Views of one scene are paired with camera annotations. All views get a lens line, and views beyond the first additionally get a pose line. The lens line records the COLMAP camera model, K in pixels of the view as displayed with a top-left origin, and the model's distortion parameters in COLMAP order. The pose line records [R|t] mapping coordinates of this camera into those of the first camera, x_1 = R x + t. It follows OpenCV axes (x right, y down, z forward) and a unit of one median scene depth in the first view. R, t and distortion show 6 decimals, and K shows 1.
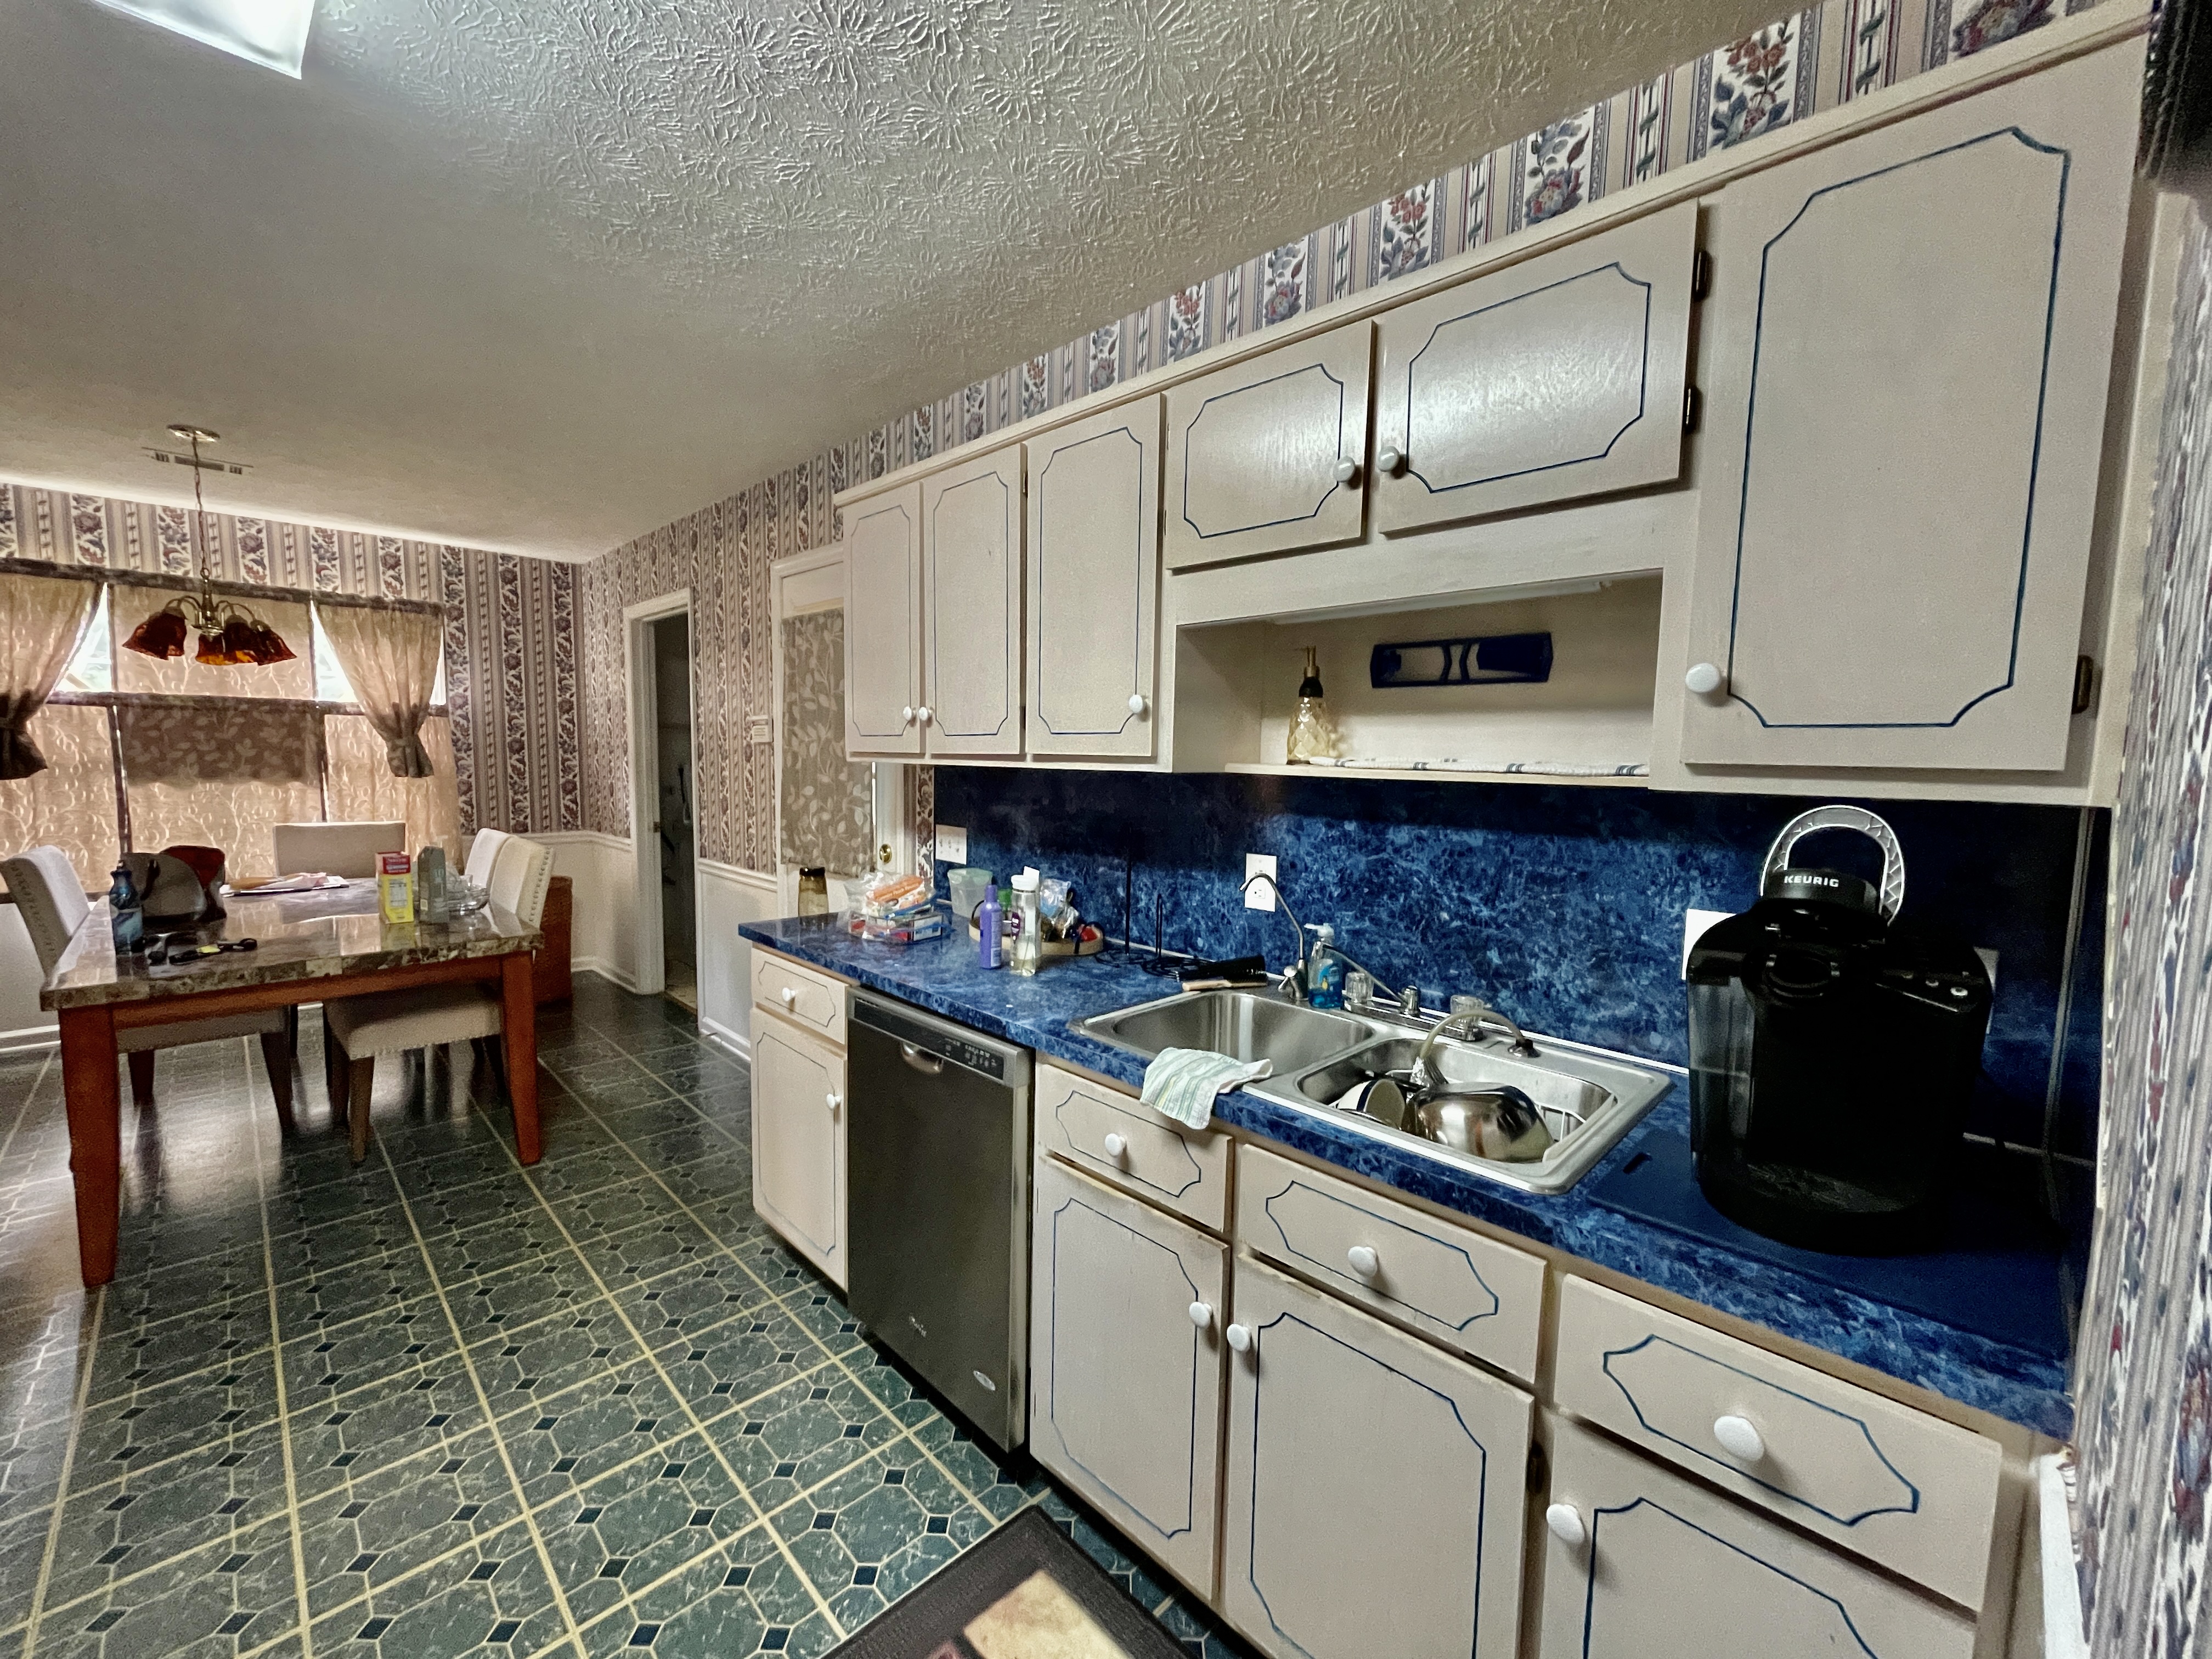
lens RADIAL K [[891.9, 0, 1103.3], [0, 891.9, 833.7], [0, 0, 1]] dist [0.001763, -0.000840]
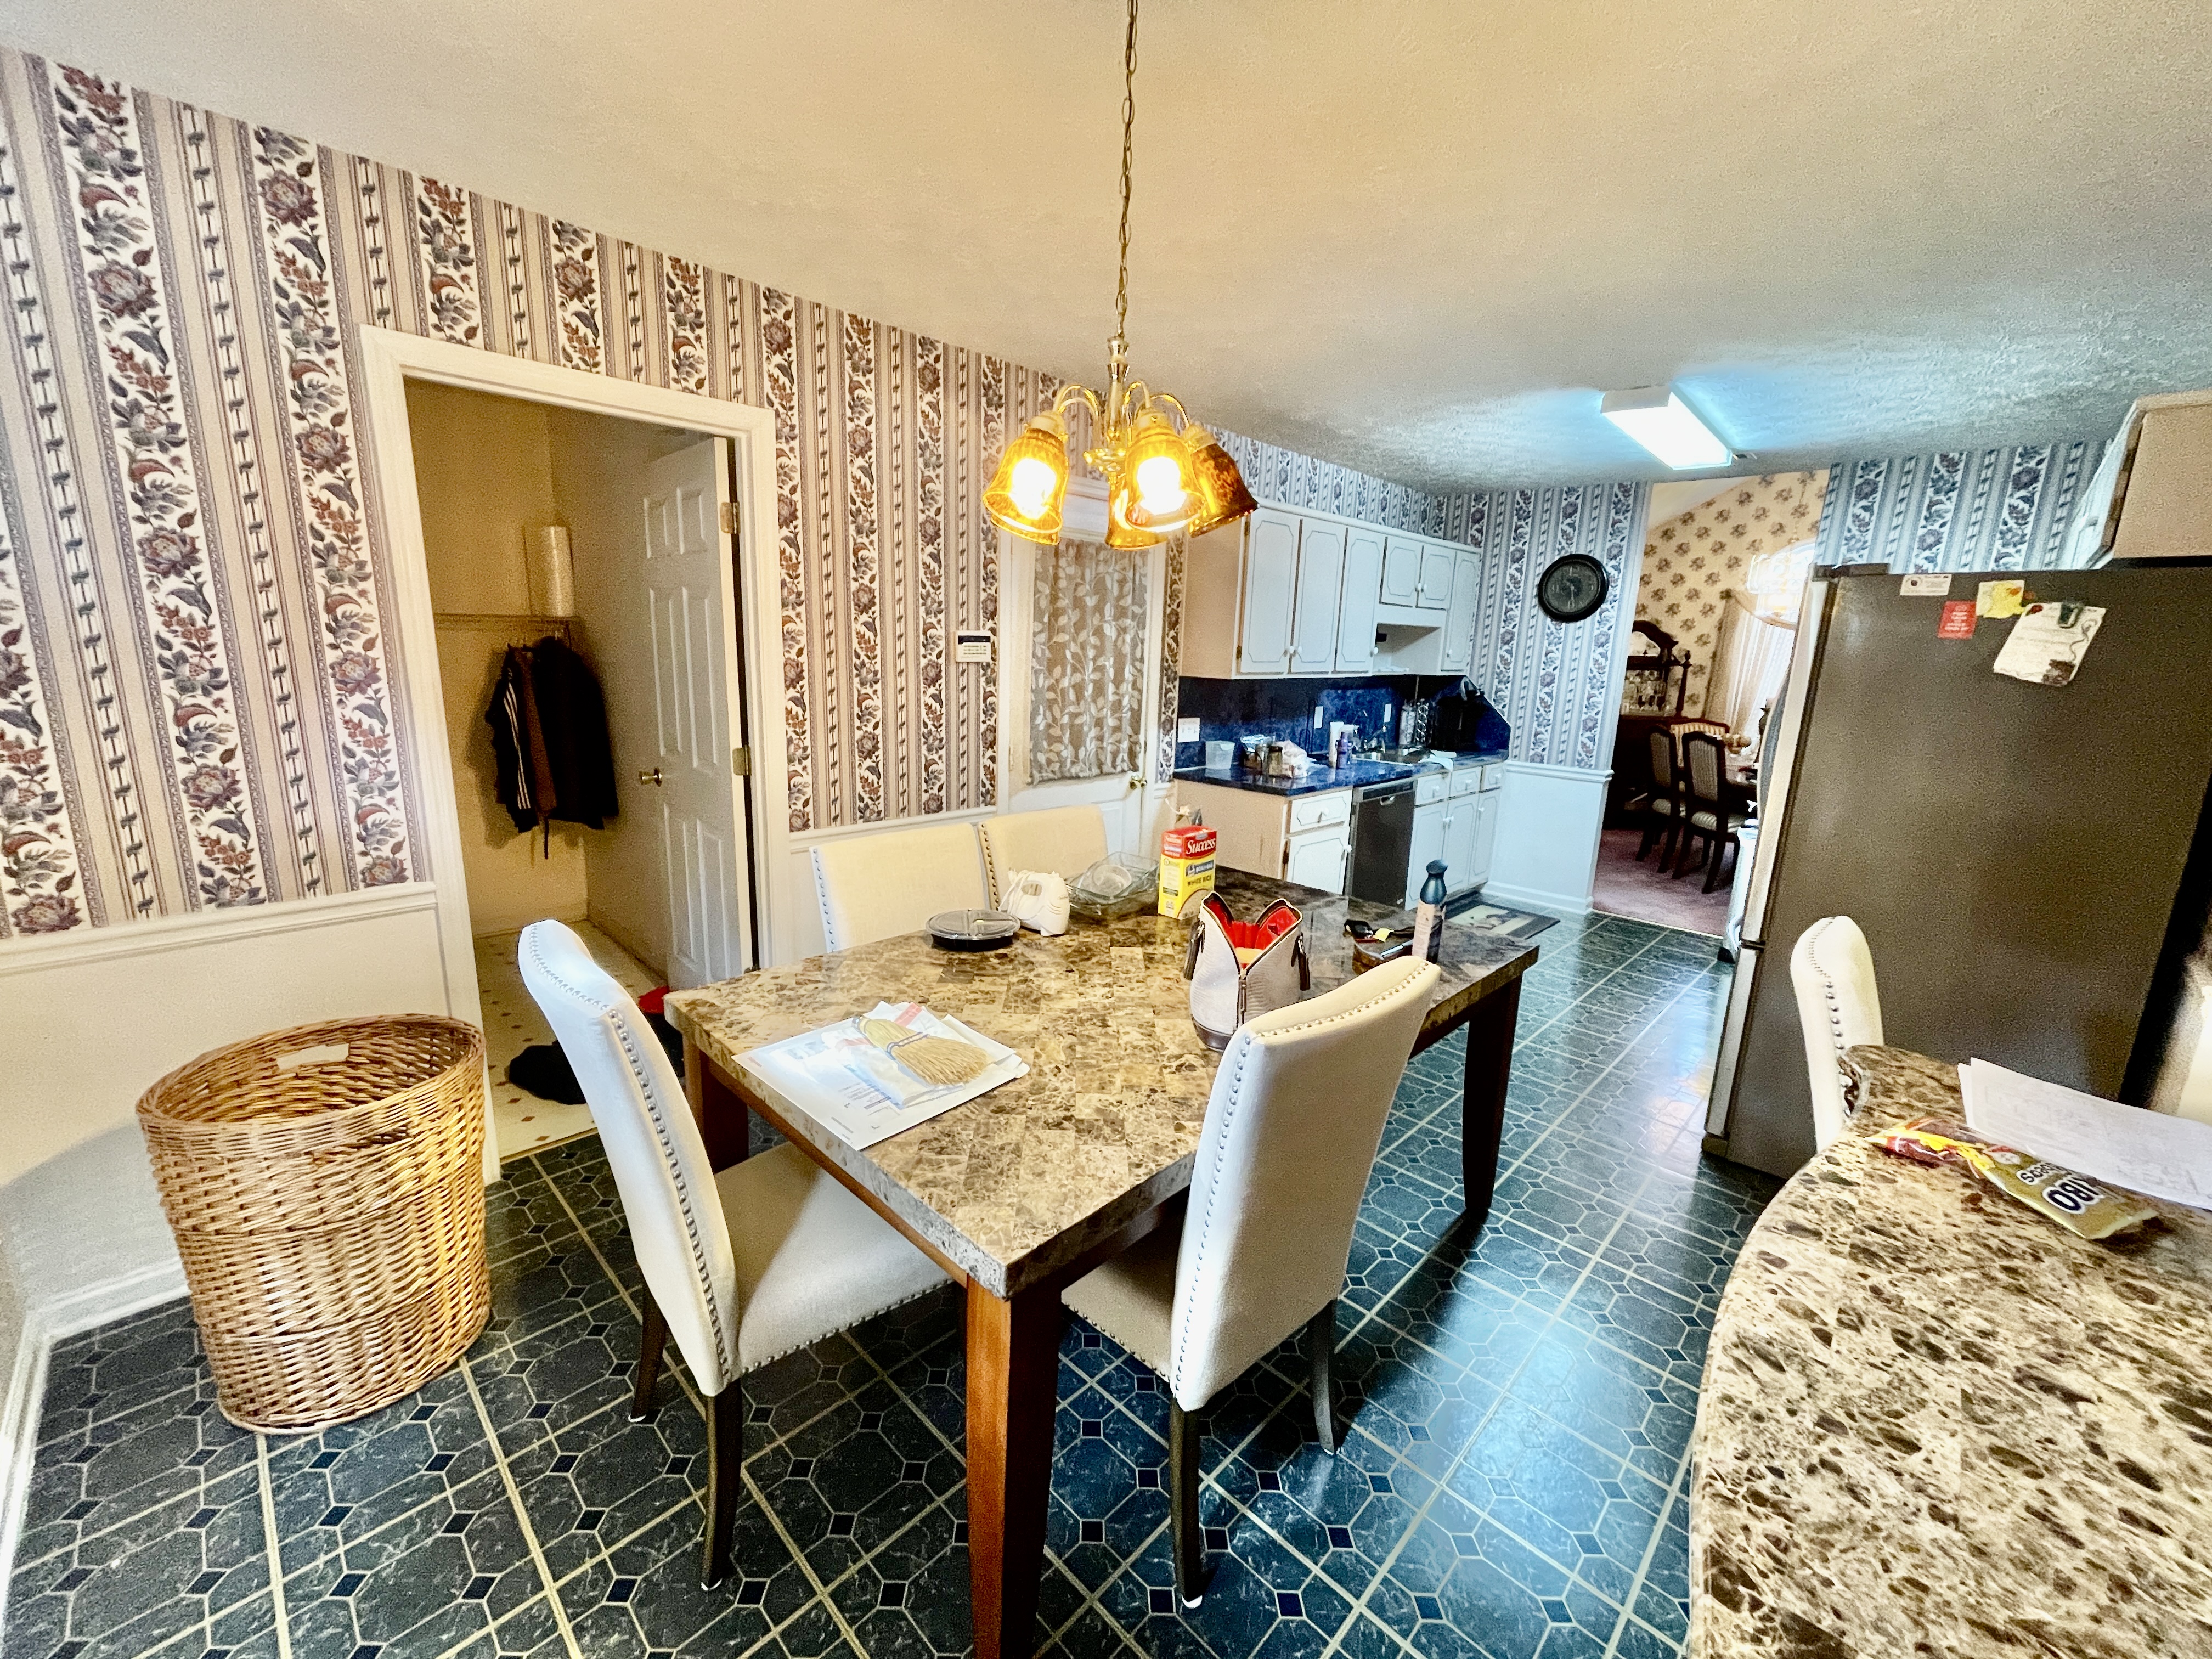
lens RADIAL K [[891.9, 0, 1106.2], [0, 891.9, 832.6], [0, 0, 1]] dist [0.001763, -0.000840]
pose [[-0.024127, -0.222410, 0.974655, -1.643153], [0.055318, 0.973148, 0.223435, -0.160899], [-0.998177, 0.059307, -0.011176, 1.149923]]
